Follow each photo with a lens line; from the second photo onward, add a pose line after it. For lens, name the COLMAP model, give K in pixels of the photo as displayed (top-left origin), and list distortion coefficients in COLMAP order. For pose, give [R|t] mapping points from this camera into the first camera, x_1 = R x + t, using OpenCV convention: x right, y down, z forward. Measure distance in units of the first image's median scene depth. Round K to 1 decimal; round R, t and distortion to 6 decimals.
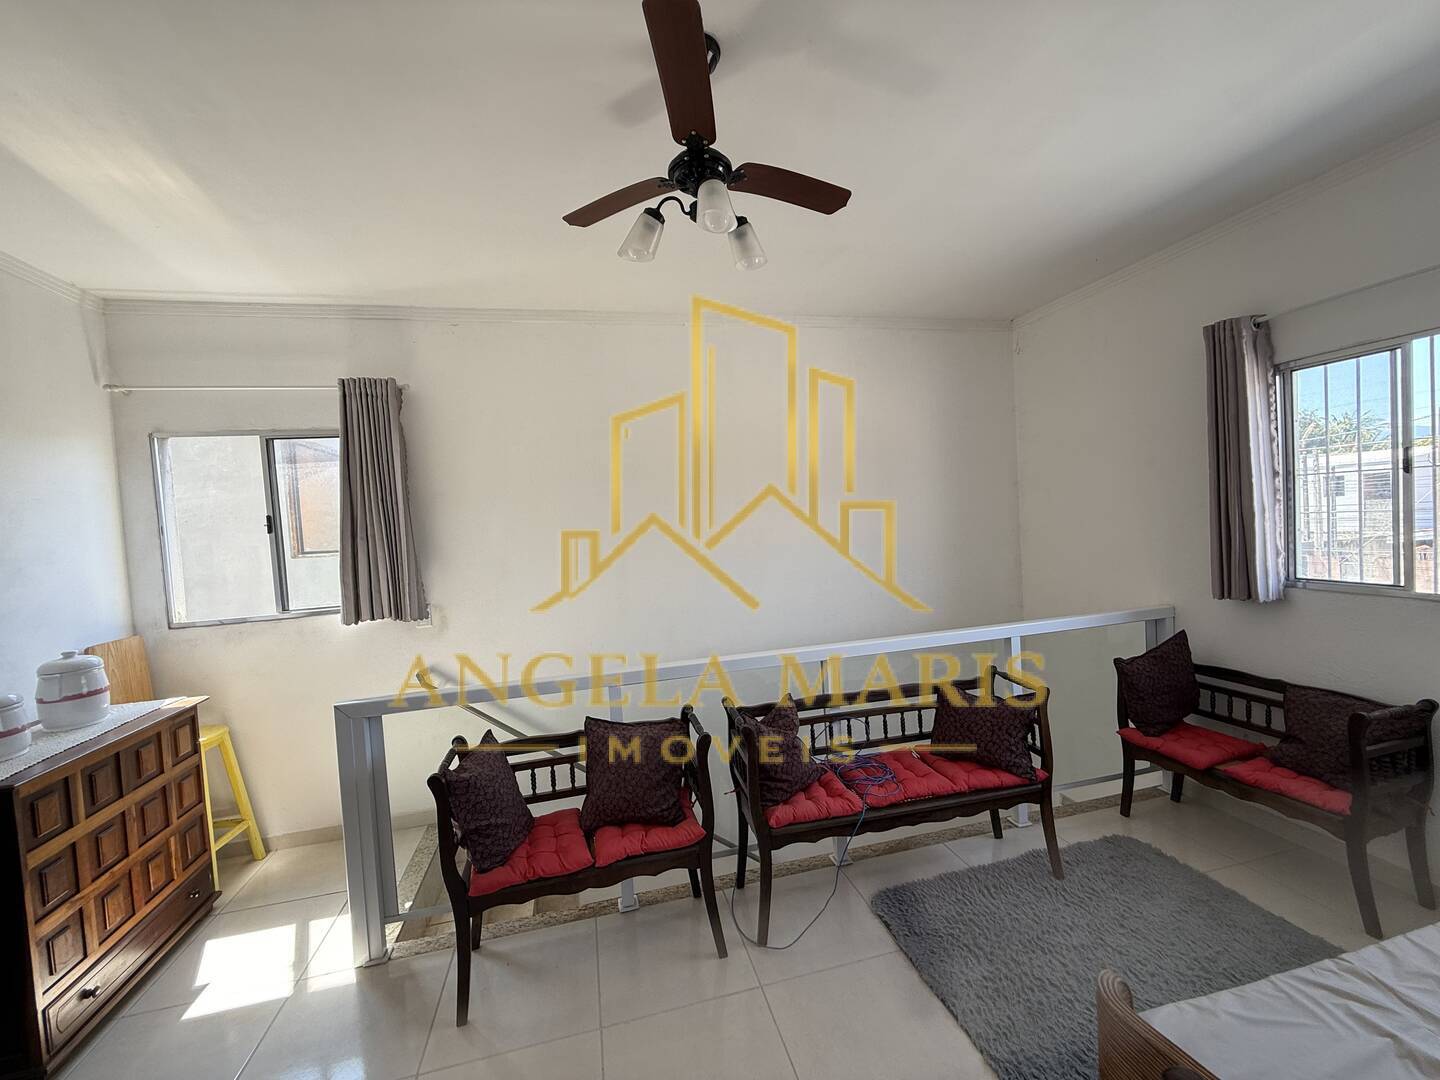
lens RADIAL K [[571.8, 0, 715.8], [0, 571.8, 540.9], [0, 0, 1]] dist [-0.002314, 0.000674]
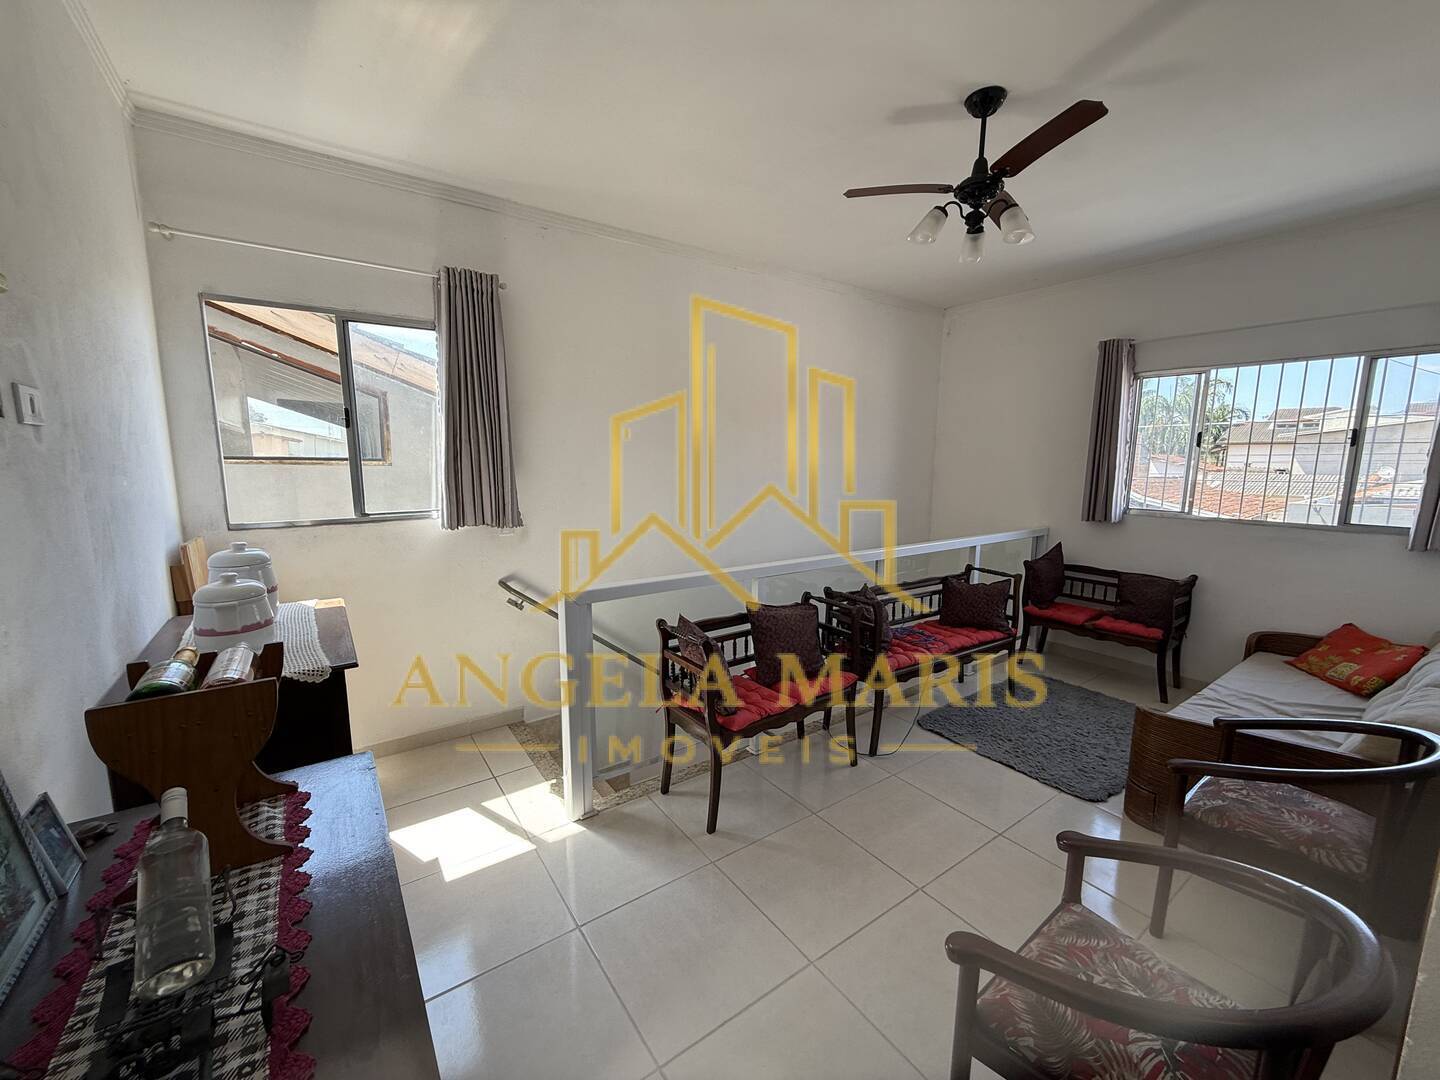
lens RADIAL K [[571.8, 0, 727.7], [0, 571.8, 542.4], [0, 0, 1]] dist [-0.002314, 0.000674]
pose [[0.927323, 0.008782, 0.374158, -0.616566], [-0.045189, 0.995038, 0.088643, 0.065535], [-0.371523, -0.099108, 0.923119, -0.083844]]
